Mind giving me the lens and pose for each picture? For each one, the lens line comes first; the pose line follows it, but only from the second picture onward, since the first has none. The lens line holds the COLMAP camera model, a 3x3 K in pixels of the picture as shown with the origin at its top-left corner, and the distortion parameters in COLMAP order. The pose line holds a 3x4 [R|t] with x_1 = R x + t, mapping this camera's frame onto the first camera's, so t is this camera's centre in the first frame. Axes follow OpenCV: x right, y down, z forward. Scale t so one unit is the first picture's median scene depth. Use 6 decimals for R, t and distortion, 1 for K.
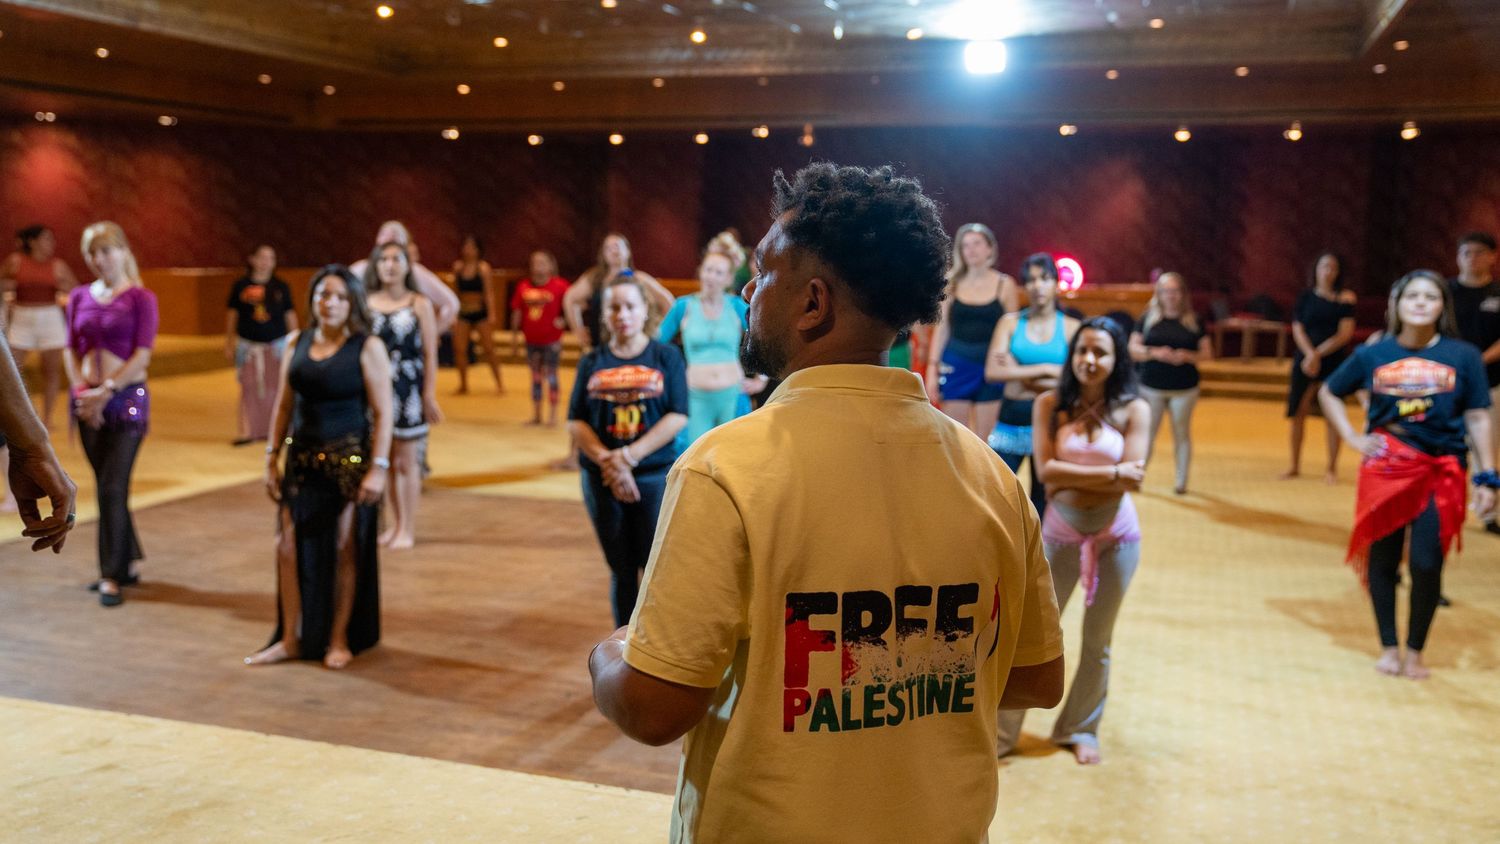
lens RADIAL K [[1469.3, 0, 747.5], [0, 1469.3, 424.3], [0, 0, 1]] dist [0.058078, 0.000000]
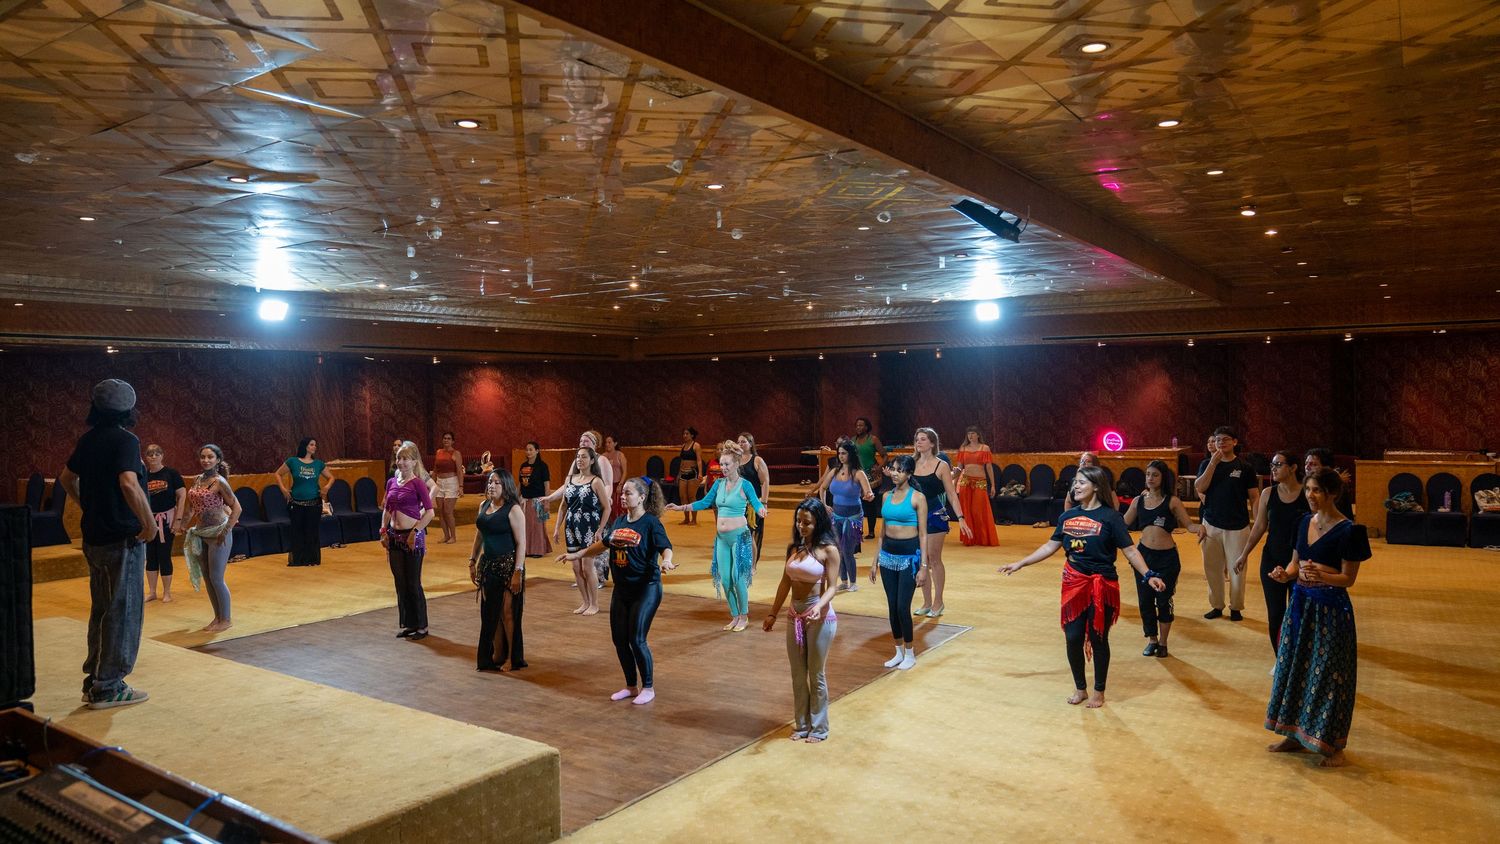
lens RADIAL K [[1037.6, 0, 750.5], [0, 1037.6, 423.0], [0, 0, 1]] dist [-0.055711, 0.018806]
pose [[0.969213, -0.022678, -0.245179, 0.126992], [-0.004494, 0.993954, -0.109702, -0.005889], [0.246185, 0.107426, 0.963251, -0.077048]]
